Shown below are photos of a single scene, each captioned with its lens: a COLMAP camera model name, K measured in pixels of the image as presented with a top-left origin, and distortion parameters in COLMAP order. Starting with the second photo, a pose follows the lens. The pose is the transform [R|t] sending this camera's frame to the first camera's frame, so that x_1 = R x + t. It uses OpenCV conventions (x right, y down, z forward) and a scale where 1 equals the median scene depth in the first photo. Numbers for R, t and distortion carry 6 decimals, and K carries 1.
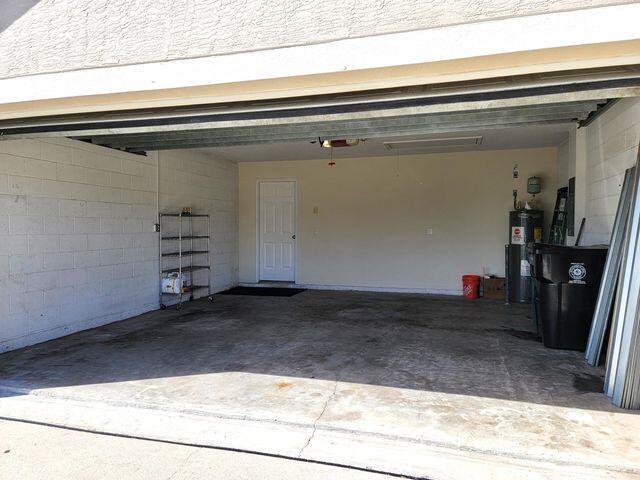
lens RADIAL K [[468.4, 0, 323.8], [0, 468.4, 240.3], [0, 0, 1]] dist [0.047940, -0.006715]
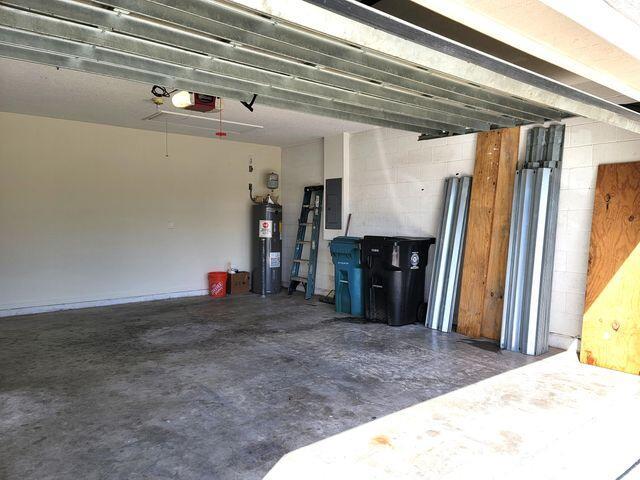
lens RADIAL K [[468.4, 0, 321.7], [0, 468.4, 237.3], [0, 0, 1]] dist [0.047940, -0.006715]
pose [[0.551350, -0.027159, 0.833832, -0.588727], [0.016386, 0.999630, 0.021725, -0.018983], [-0.834113, 0.001685, 0.551590, 0.537348]]
